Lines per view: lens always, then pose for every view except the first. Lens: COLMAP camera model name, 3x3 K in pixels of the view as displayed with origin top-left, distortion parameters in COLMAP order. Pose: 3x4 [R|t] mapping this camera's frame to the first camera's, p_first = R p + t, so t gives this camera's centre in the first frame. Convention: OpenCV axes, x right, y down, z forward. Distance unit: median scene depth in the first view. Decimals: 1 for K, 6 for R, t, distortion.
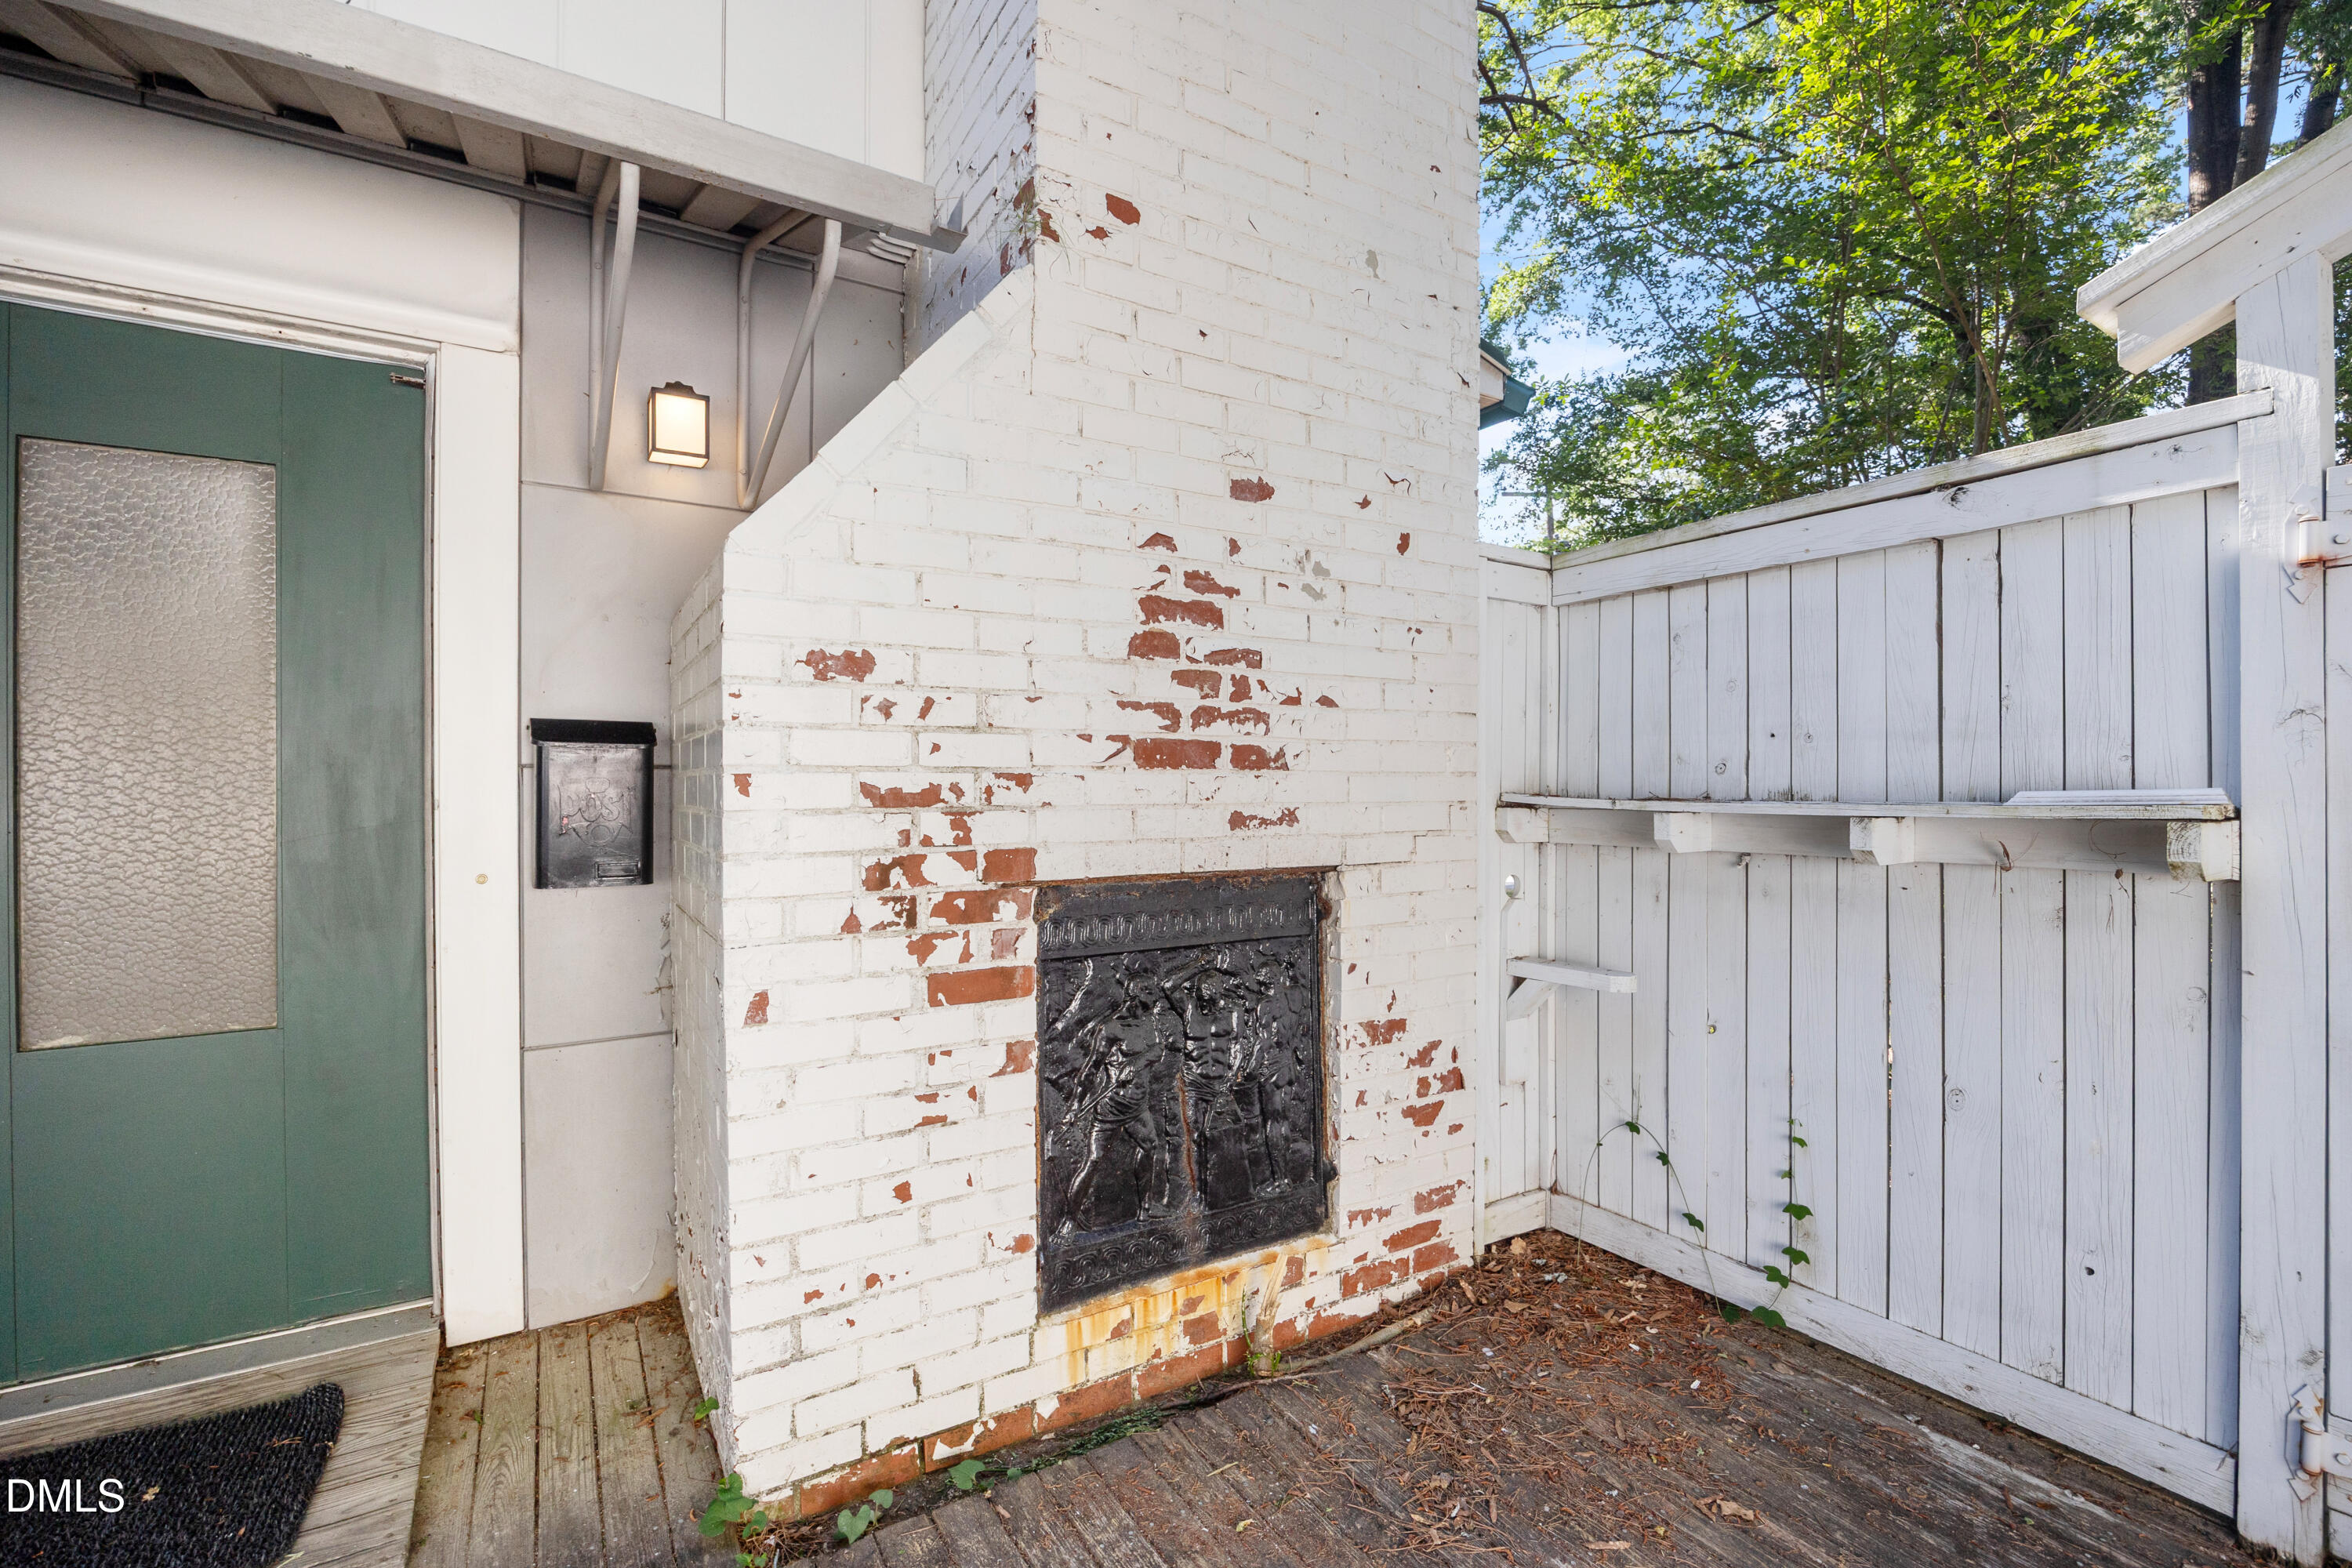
lens RADIAL K [[1034.9, 0, 1170.7], [0, 1034.9, 792.1], [0, 0, 1]] dist [-0.014582, 0.000660]
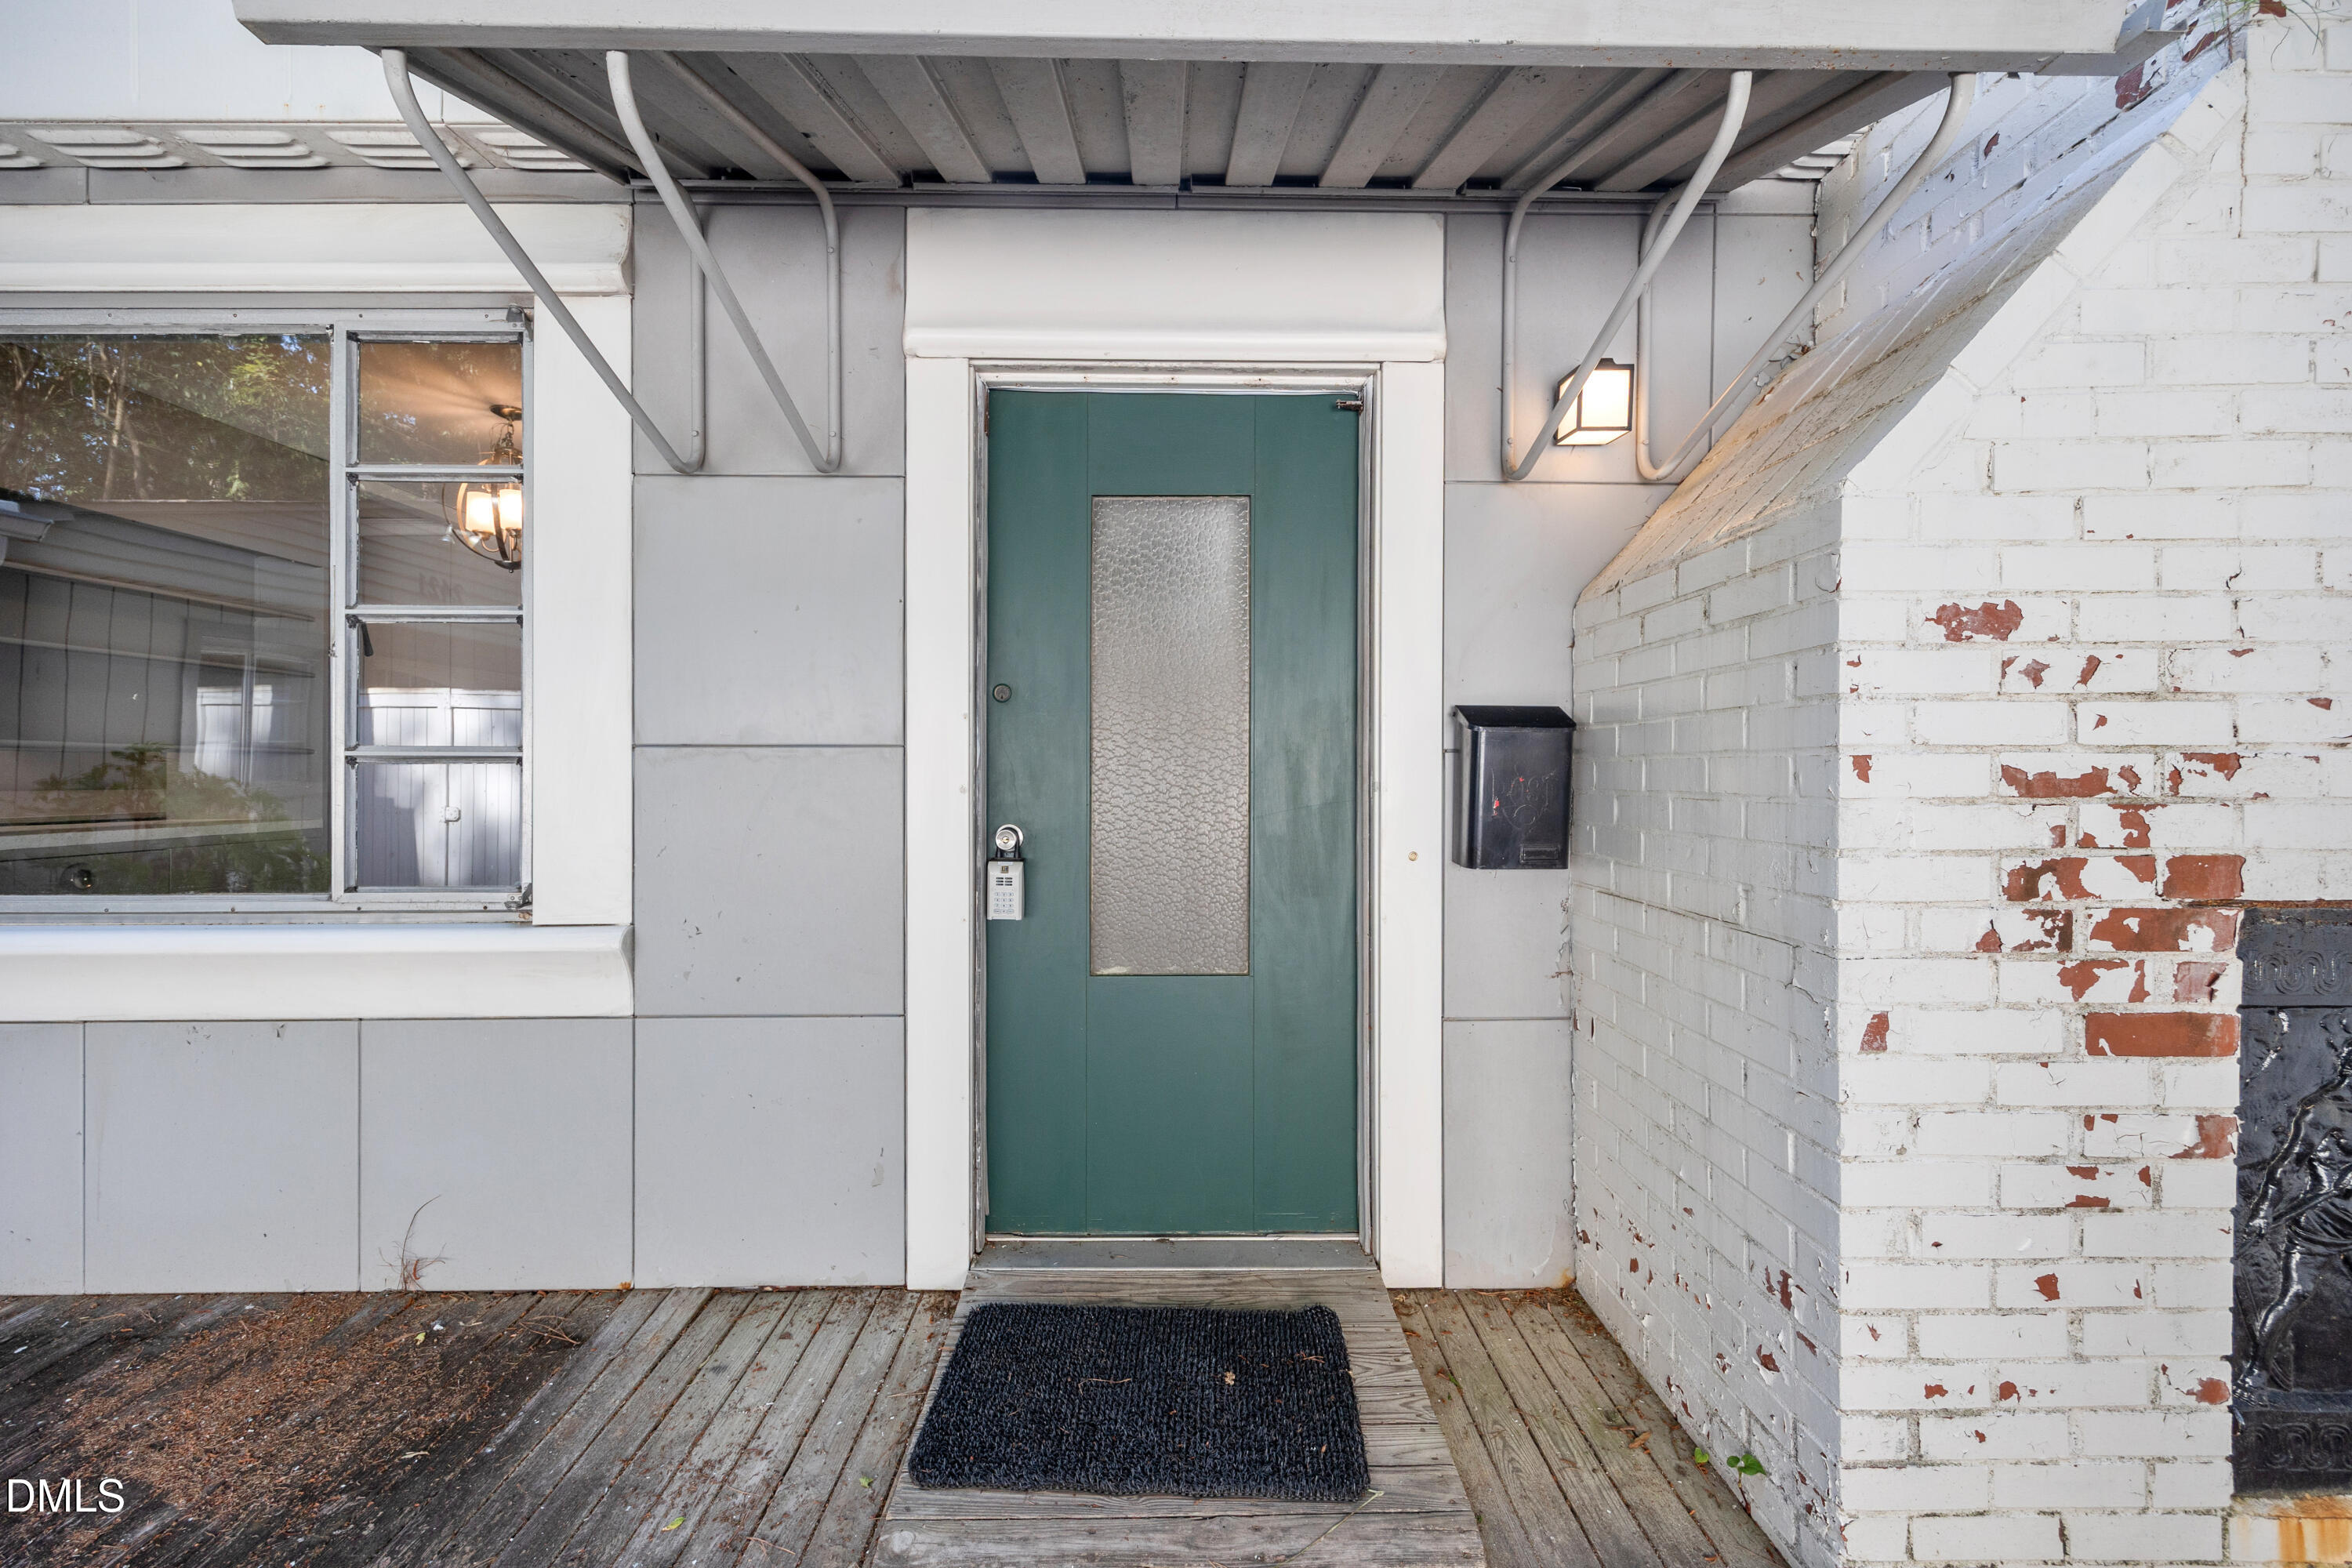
lens RADIAL K [[929.5, 0, 1168.0], [0, 929.5, 772.9], [0, 0, 1]] dist [0.003525, 0.000109]
pose [[0.857438, 0.003696, -0.514574, -0.456314], [-0.006328, 0.999974, -0.003363, 0.002635], [0.514549, 0.006140, 0.857439, 0.041299]]
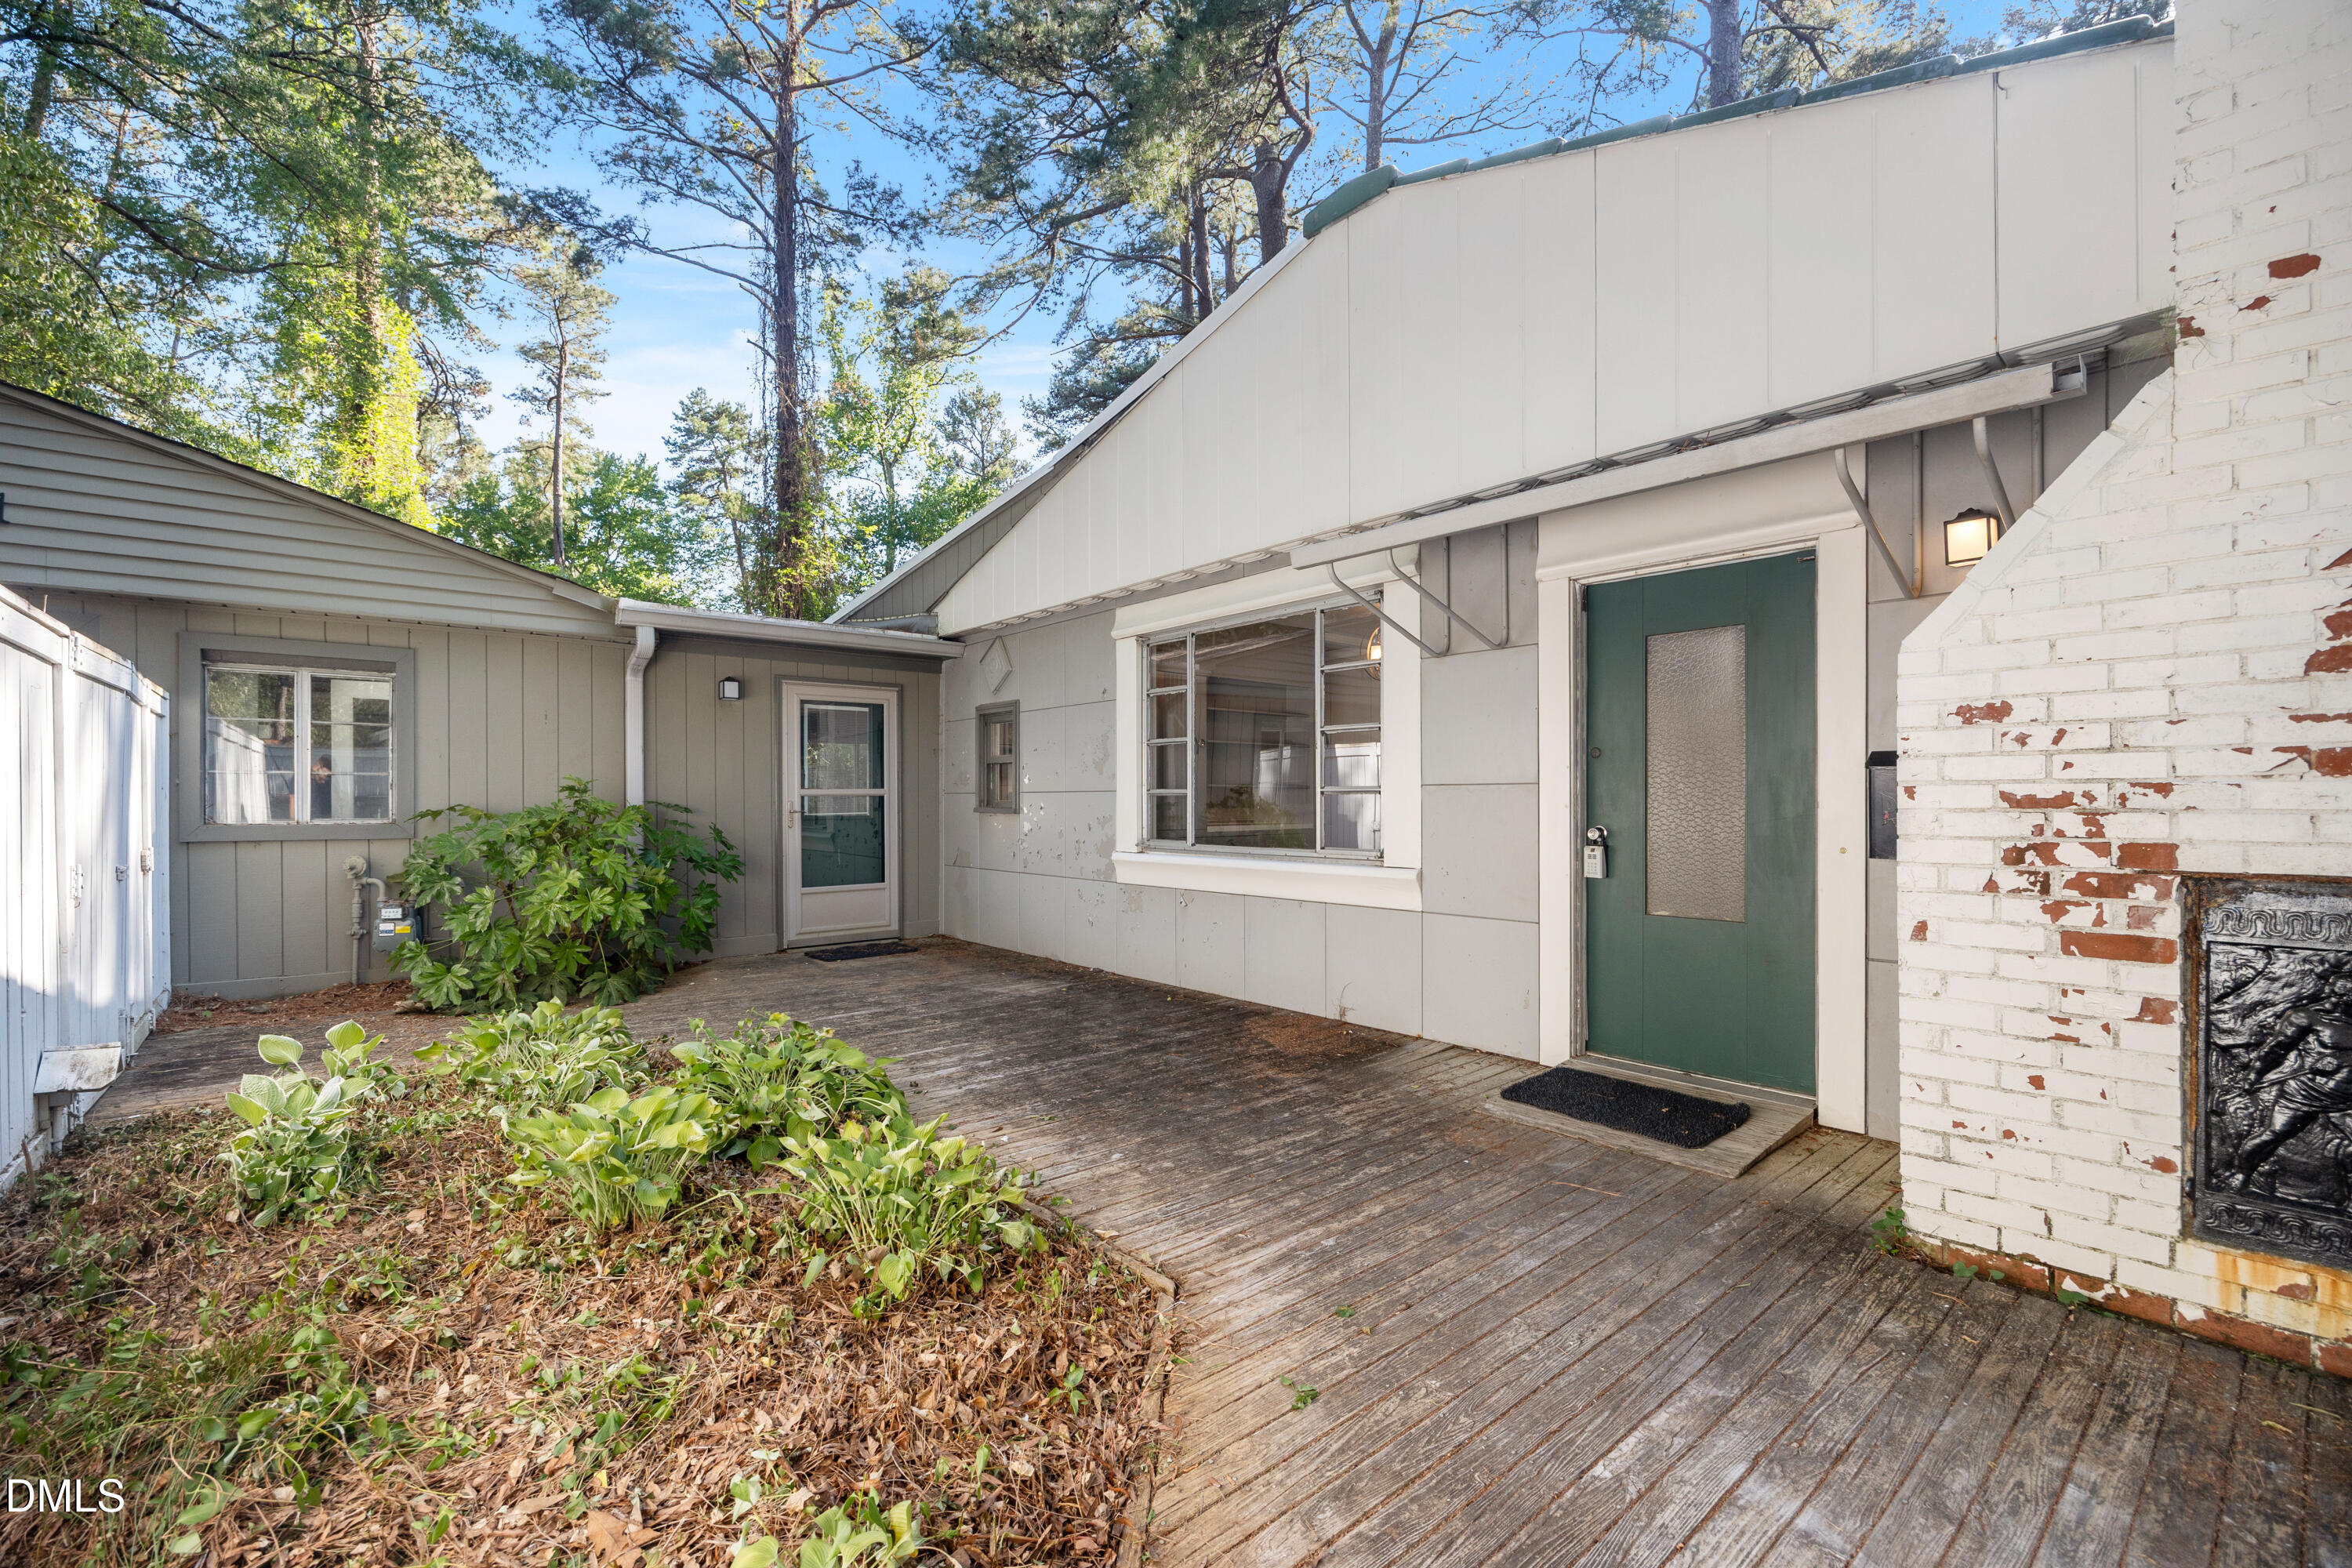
lens RADIAL K [[989.8, 0, 1158.4], [0, 989.8, 803.4], [0, 0, 1]] dist [-0.010590, -0.000145]
pose [[0.139072, 0.007074, -0.990257, 0.869334], [-0.002445, 0.999974, 0.006800, 0.001624], [0.990279, 0.001476, 0.139086, -0.362472]]
